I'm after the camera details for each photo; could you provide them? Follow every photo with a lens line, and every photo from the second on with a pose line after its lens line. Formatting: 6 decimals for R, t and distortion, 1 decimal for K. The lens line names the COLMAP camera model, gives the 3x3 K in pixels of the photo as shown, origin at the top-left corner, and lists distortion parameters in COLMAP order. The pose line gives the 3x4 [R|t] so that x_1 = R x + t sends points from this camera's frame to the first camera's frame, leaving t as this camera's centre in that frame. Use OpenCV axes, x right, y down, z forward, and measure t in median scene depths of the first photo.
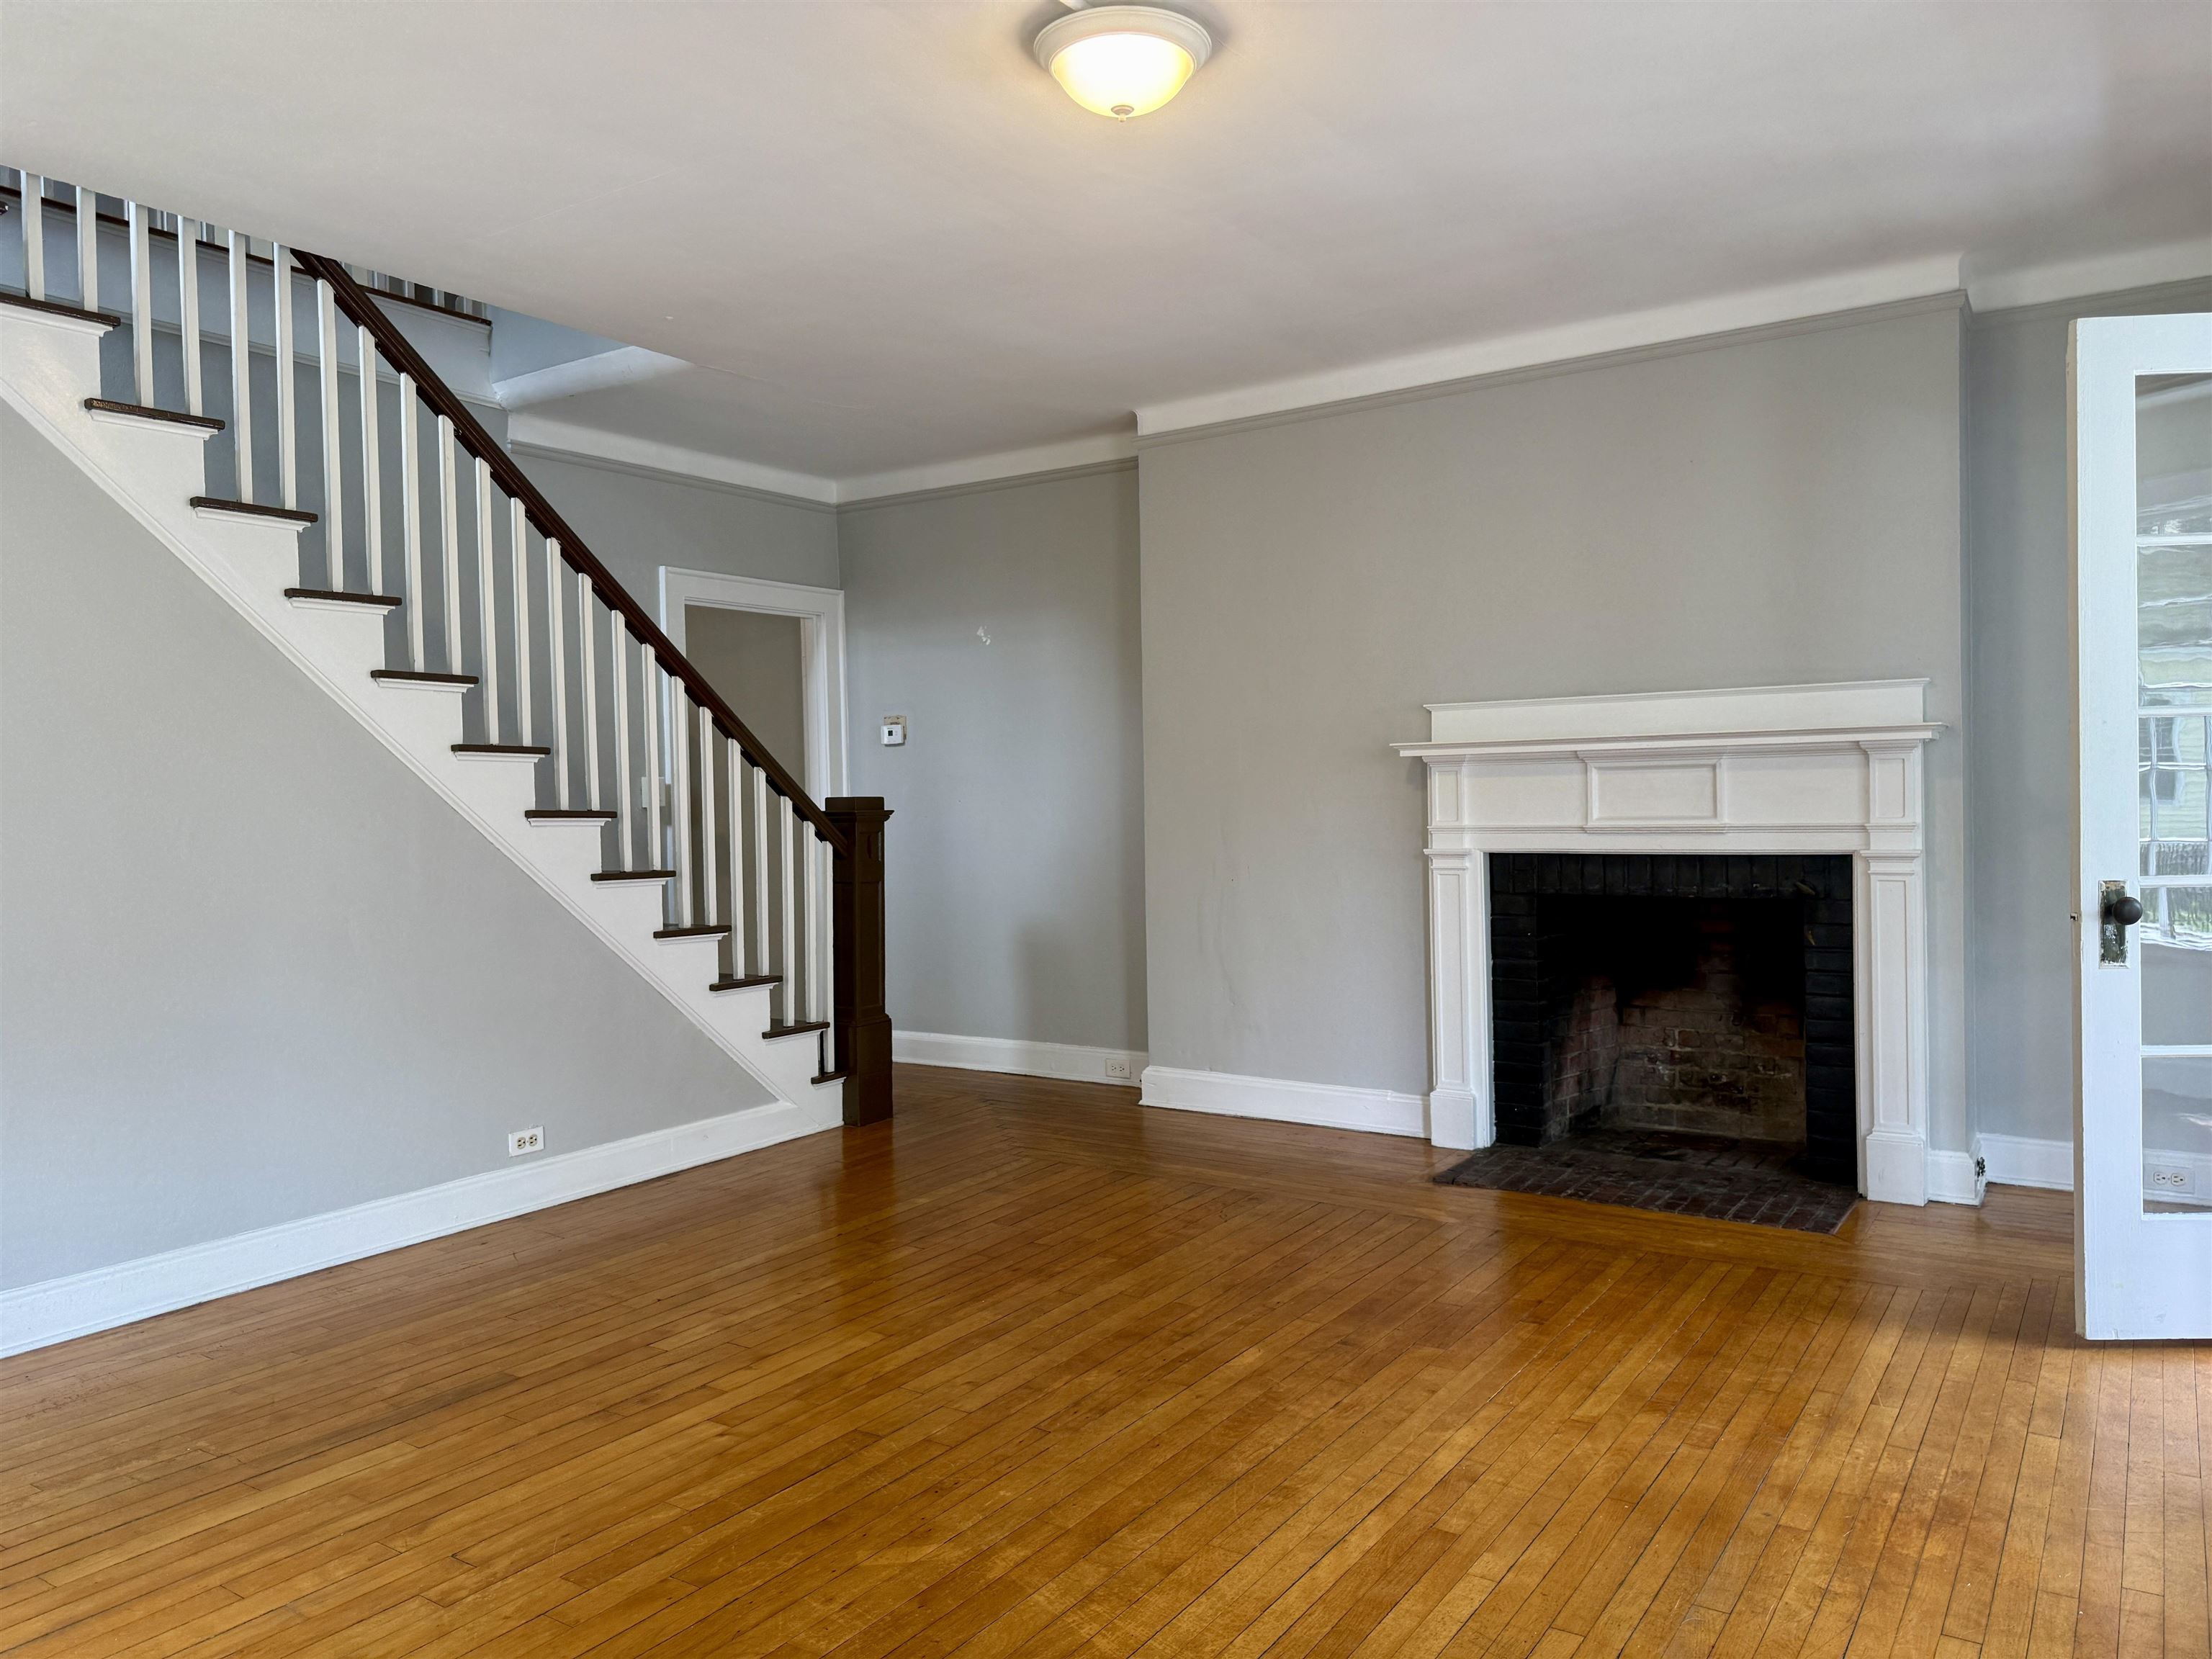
lens RADIAL K [[1573.6, 0, 1106.9], [0, 1573.6, 829.8], [0, 0, 1]] dist [0.087999, -0.080295]
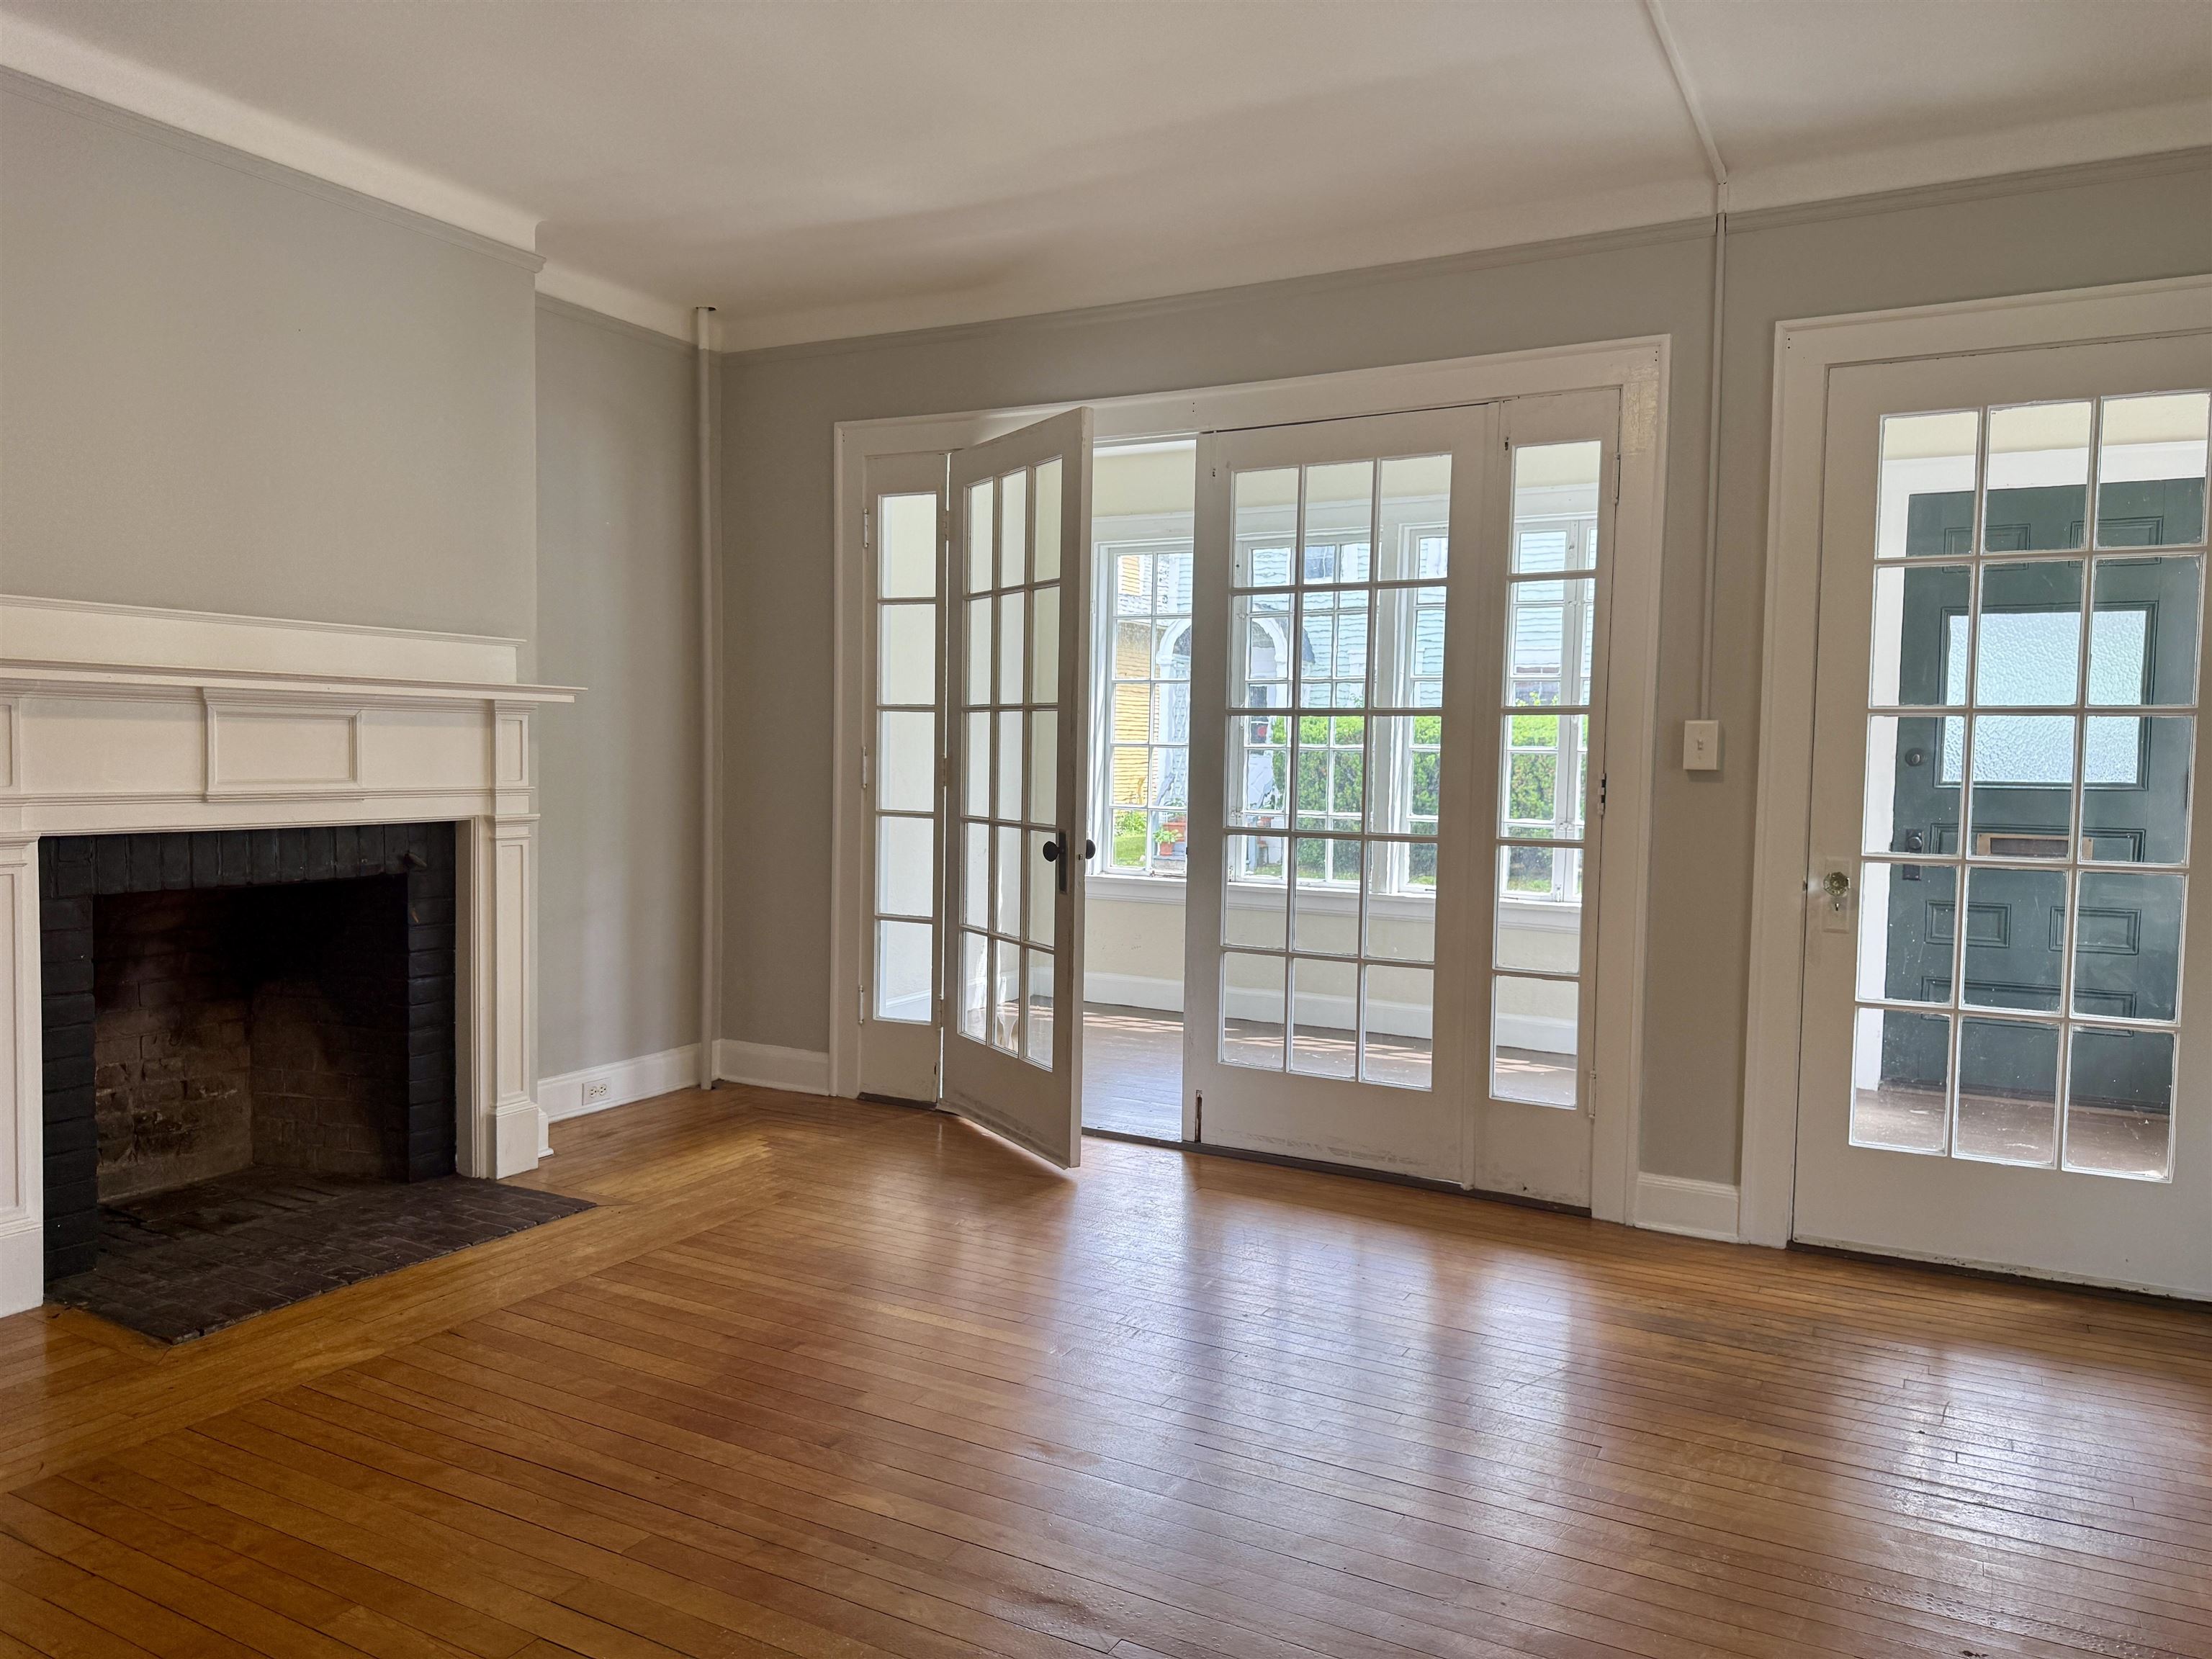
lens RADIAL K [[1573.6, 0, 1108.1], [0, 1573.6, 824.4], [0, 0, 1]] dist [0.087999, -0.080295]
pose [[-0.084463, -0.032319, 0.995902, -0.479859], [0.003482, 0.999458, 0.032729, -0.010943], [-0.996421, 0.006232, -0.084305, 0.681826]]
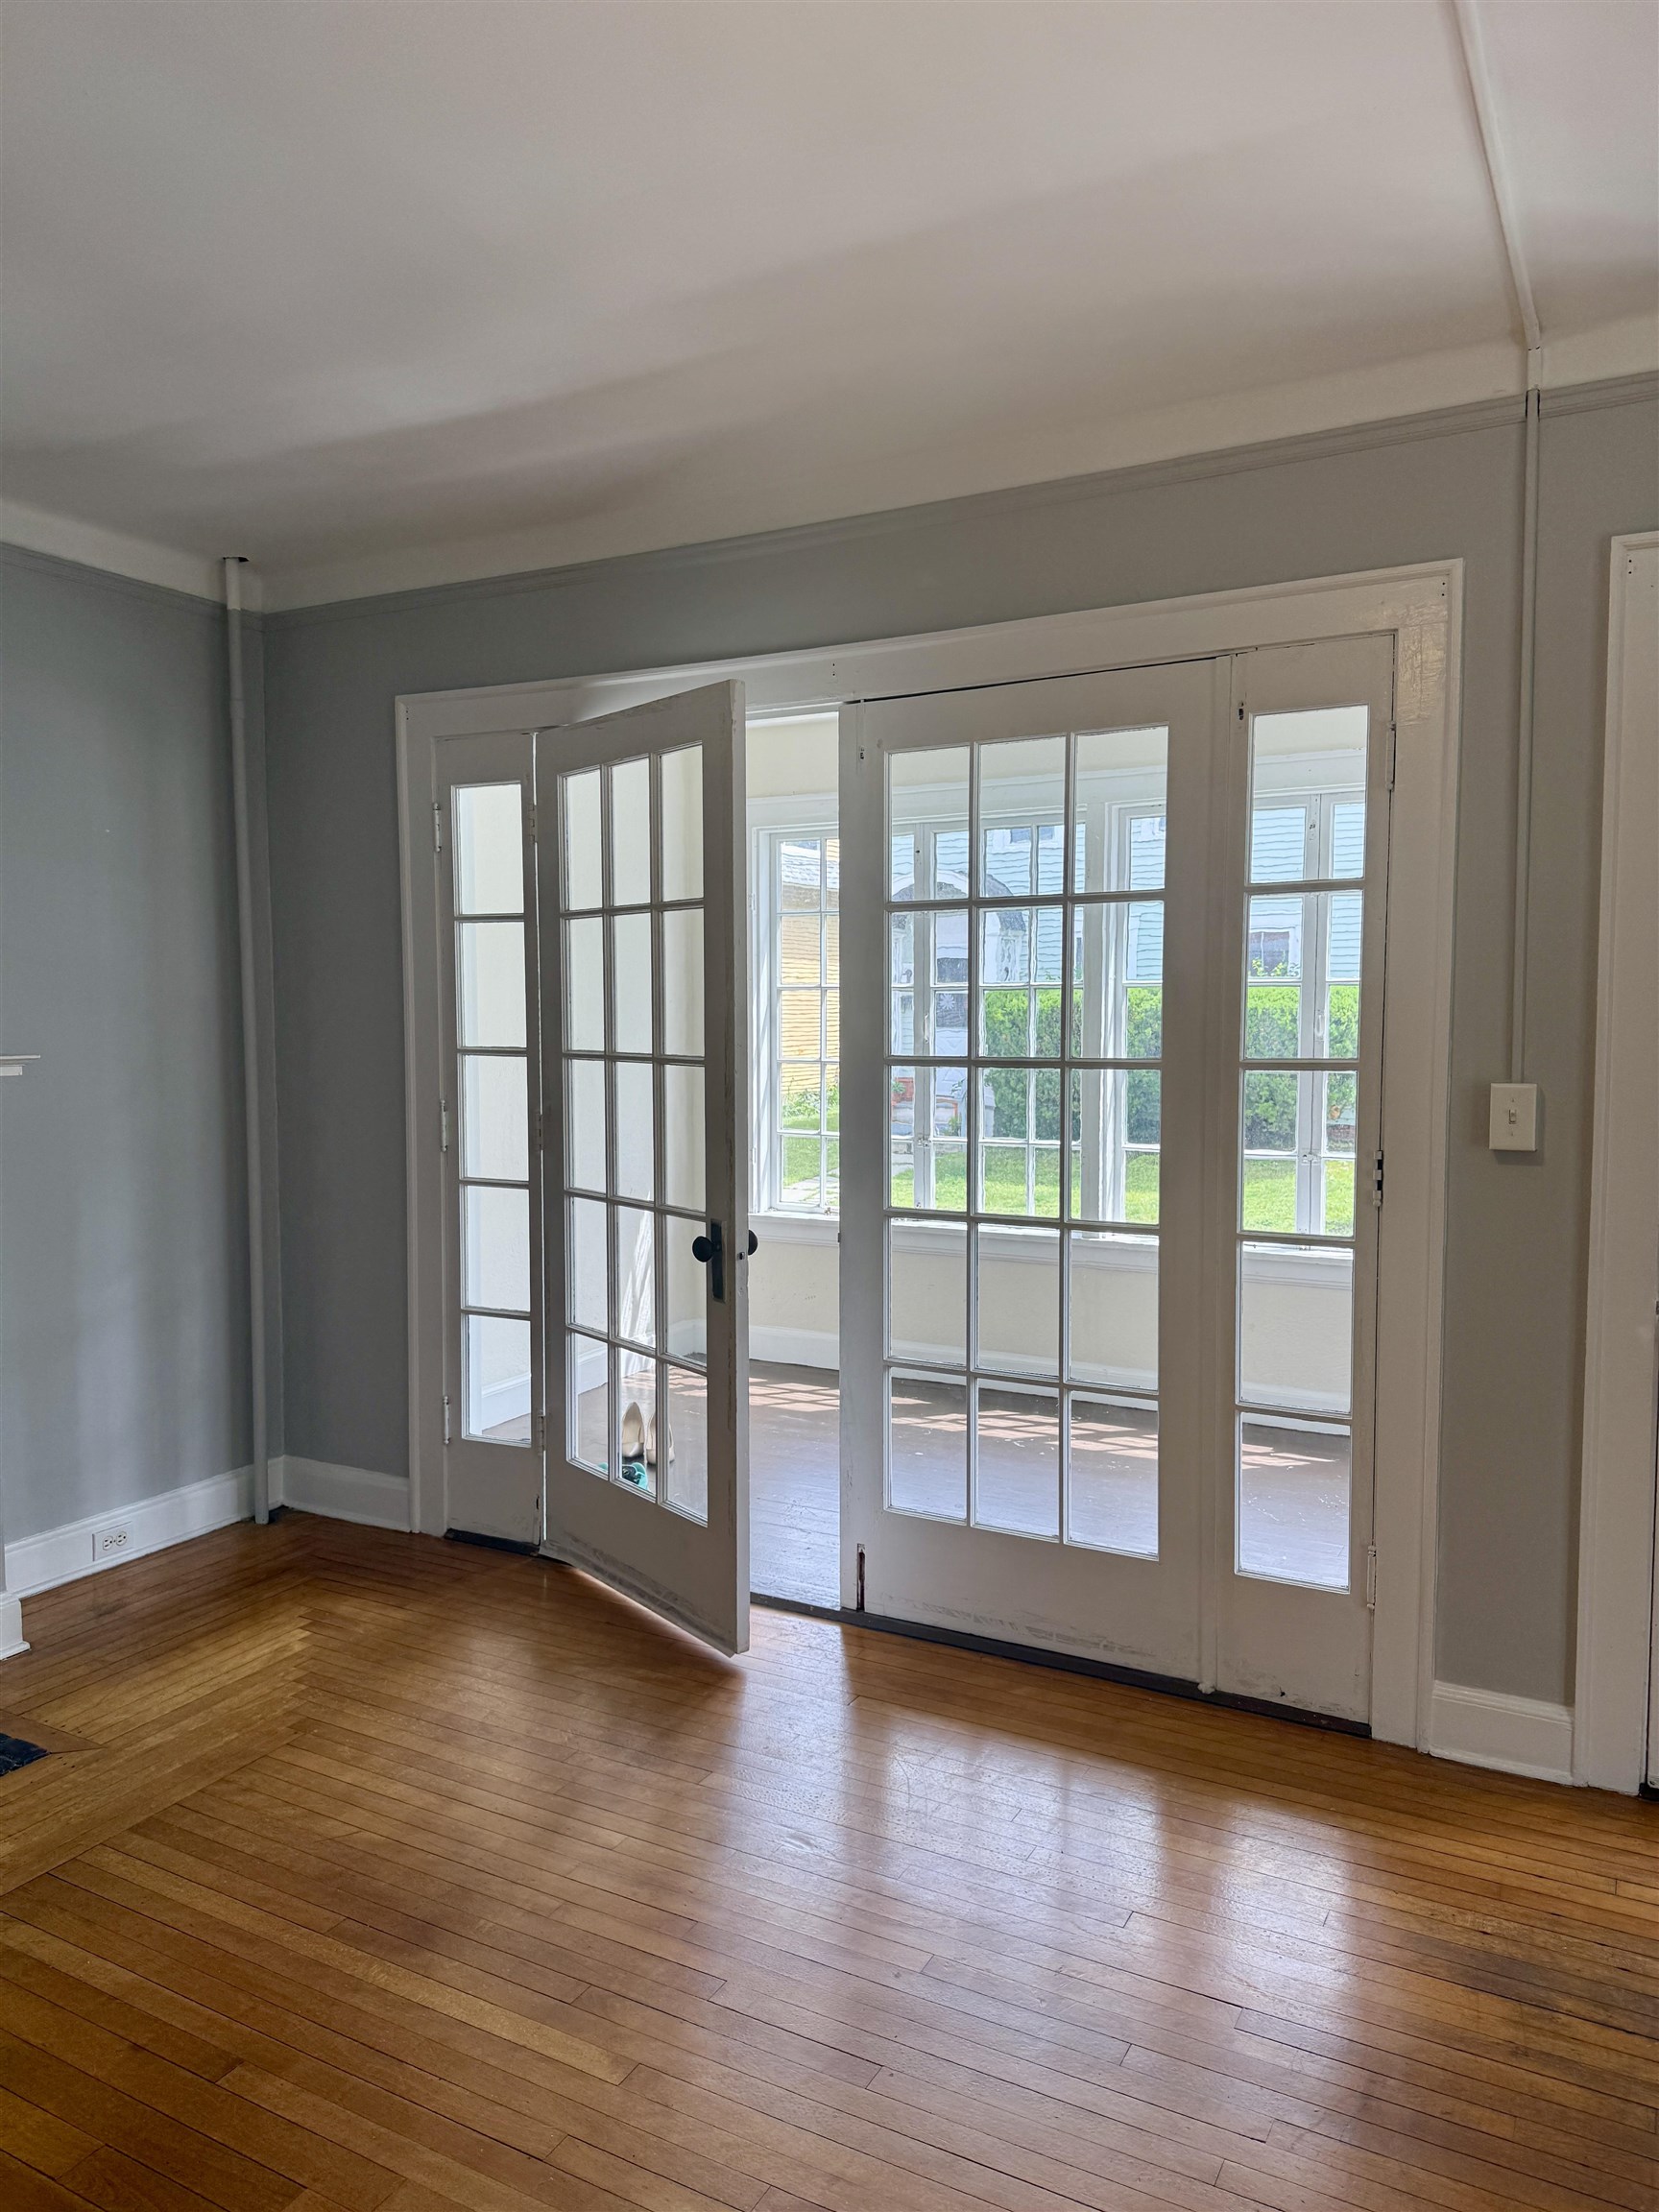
lens RADIAL K [[1573.6, 0, 822.4], [0, 1573.6, 1107.1], [0, 0, 1]] dist [0.087999, -0.080295]
pose [[-0.081460, -0.046239, 0.995603, -0.265746], [0.023771, 0.998549, 0.048321, -0.064160], [-0.996393, 0.027602, -0.080242, 0.616869]]
